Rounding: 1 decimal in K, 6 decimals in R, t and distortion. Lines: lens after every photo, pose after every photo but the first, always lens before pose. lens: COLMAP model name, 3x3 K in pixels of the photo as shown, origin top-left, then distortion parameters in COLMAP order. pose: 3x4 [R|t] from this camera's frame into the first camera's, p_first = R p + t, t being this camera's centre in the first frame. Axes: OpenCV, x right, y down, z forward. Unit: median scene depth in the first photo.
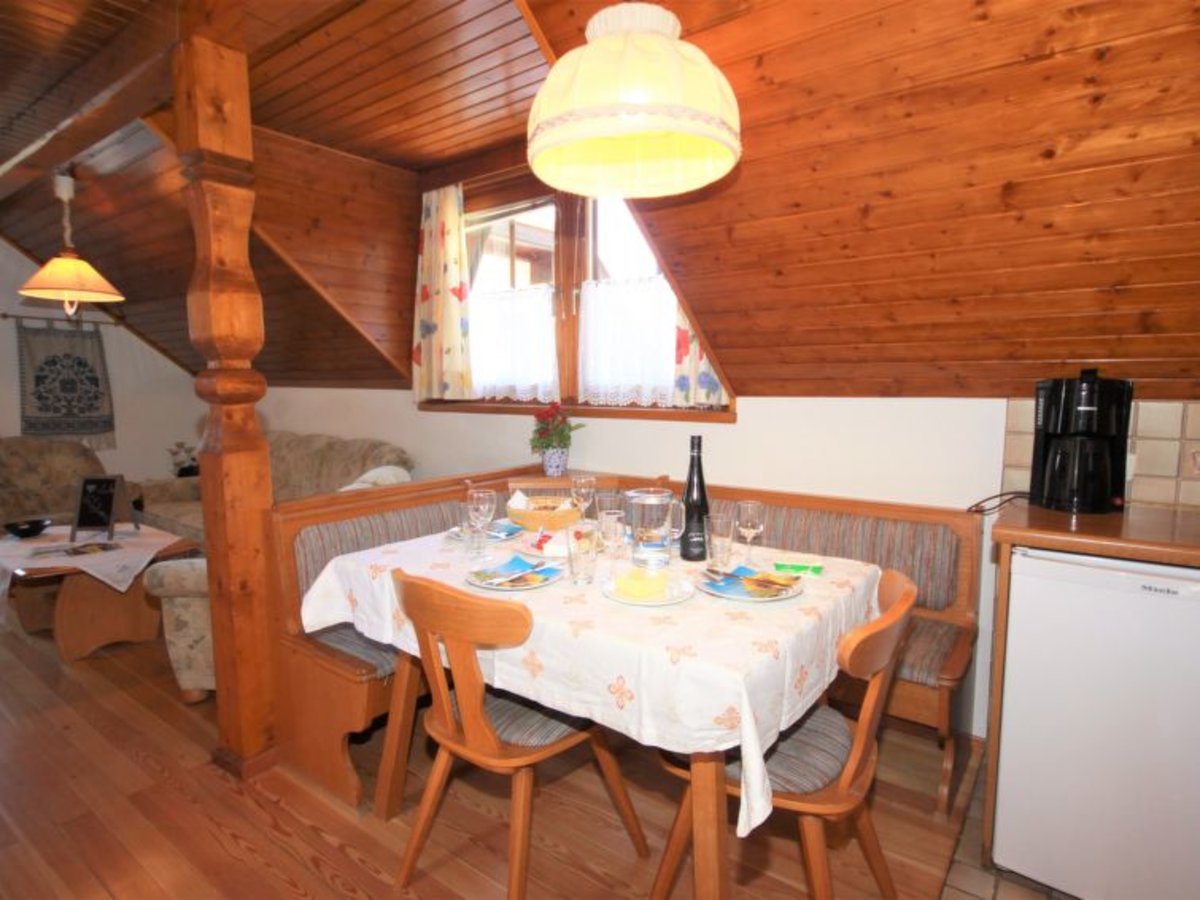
lens RADIAL K [[635.5, 0, 599.8], [0, 635.5, 448.2], [0, 0, 1]] dist [-0.016267, -0.001550]
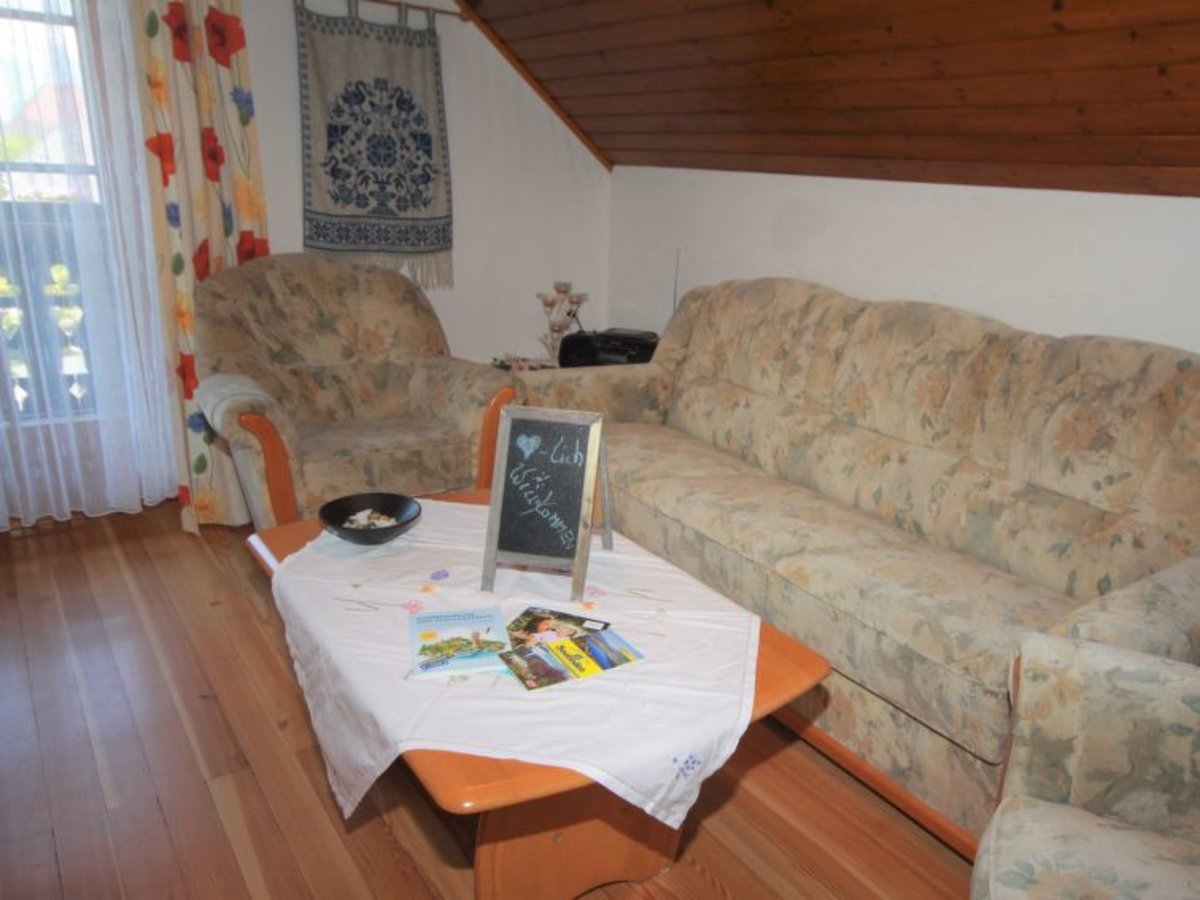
lens RADIAL K [[824.8, 0, 600.9], [0, 824.8, 447.0], [0, 0, 1]] dist [0.011683, 0.003372]
pose [[0.942966, 0.150118, -0.297119, -0.470243], [-0.083468, 0.970657, 0.225517, -0.035705], [0.322255, -0.187855, 0.927827, 0.425627]]
